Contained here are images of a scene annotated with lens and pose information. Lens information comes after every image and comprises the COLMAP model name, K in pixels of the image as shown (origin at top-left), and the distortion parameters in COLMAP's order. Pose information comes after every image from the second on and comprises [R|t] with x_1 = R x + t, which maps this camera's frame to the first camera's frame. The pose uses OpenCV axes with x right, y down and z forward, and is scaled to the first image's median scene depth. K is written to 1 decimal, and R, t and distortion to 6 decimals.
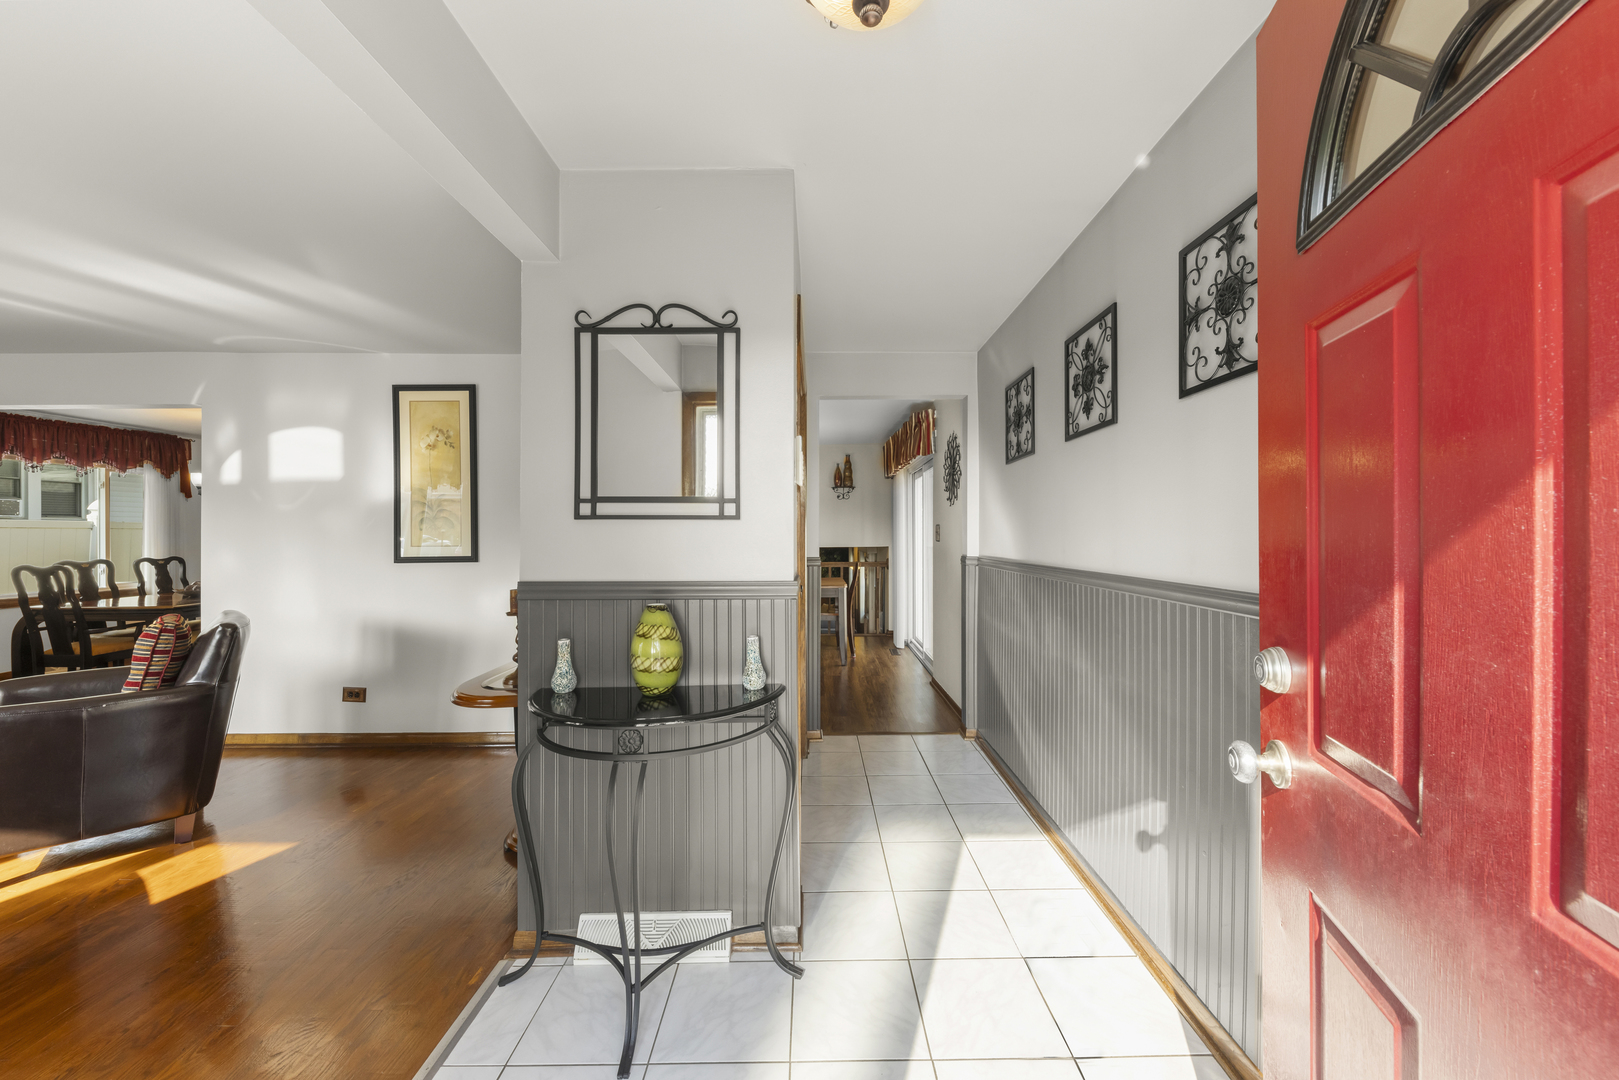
lens RADIAL K [[598.4, 0, 803.3], [0, 598.4, 527.4], [0, 0, 1]] dist [0.000198, 0.000085]
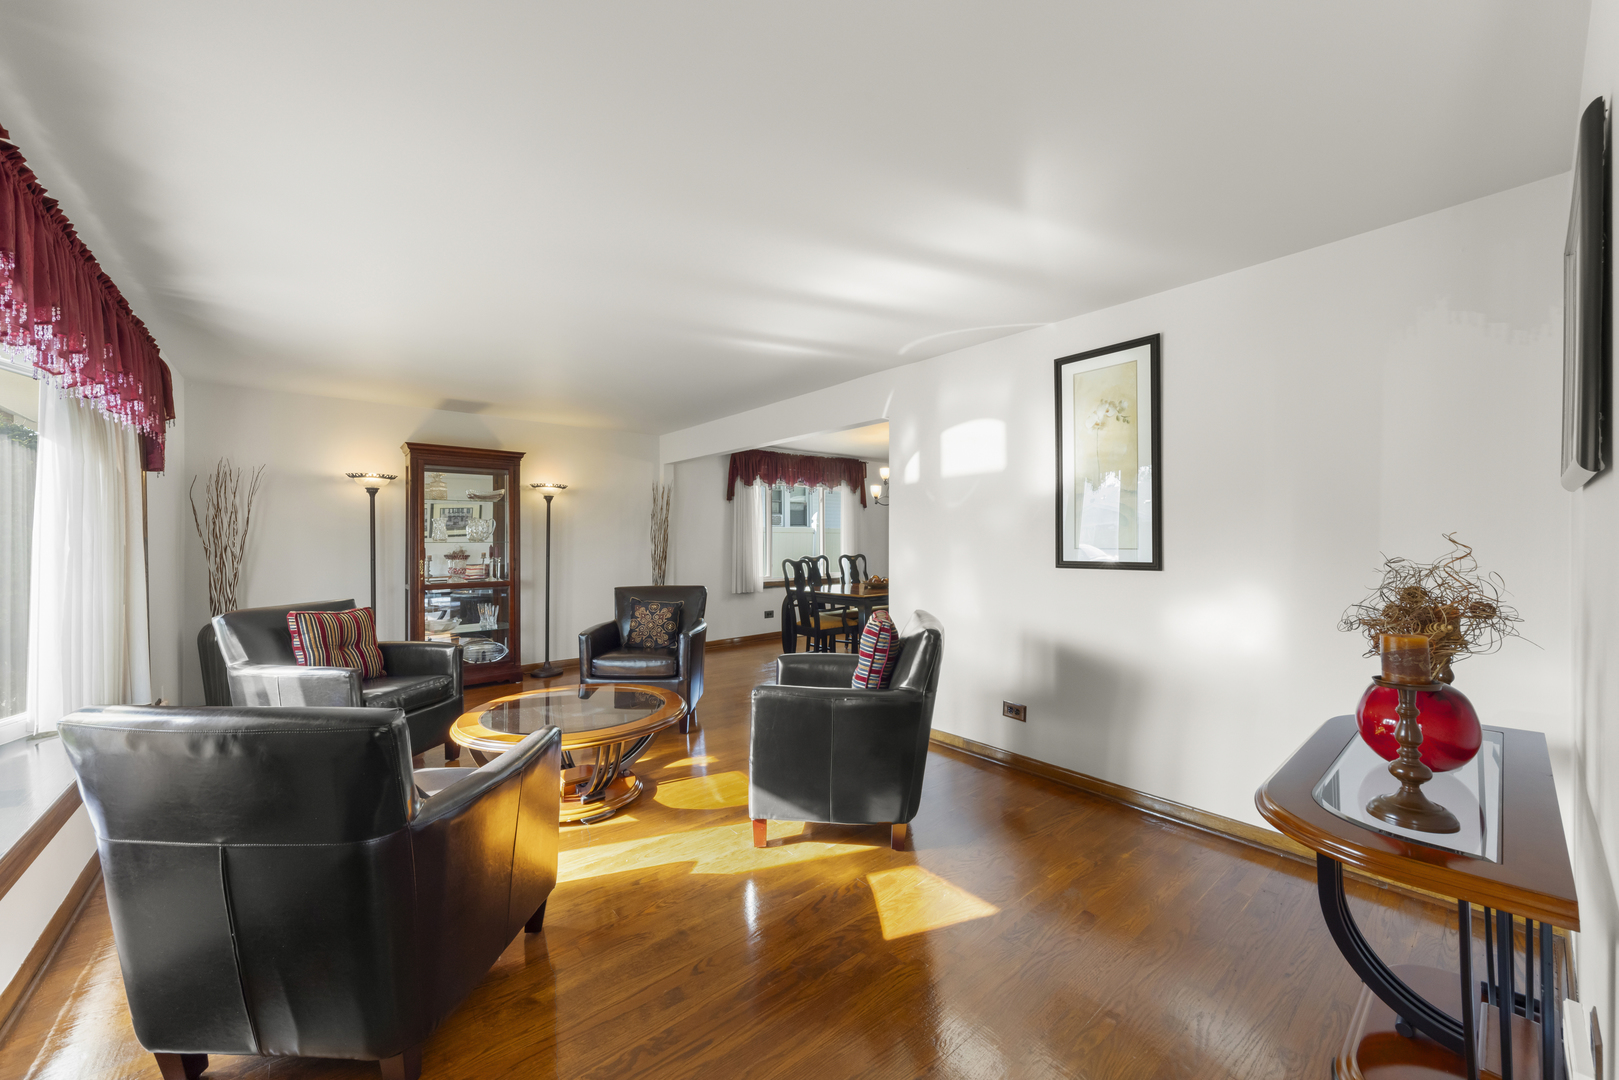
lens RADIAL K [[598.4, 0, 810.3], [0, 598.4, 537.1], [0, 0, 1]] dist [0.000198, 0.000085]
pose [[0.646158, 0.001119, -0.763203, -0.256681], [0.003867, 0.999981, 0.004740, 0.010406], [0.763194, -0.006014, 0.646142, 0.179040]]
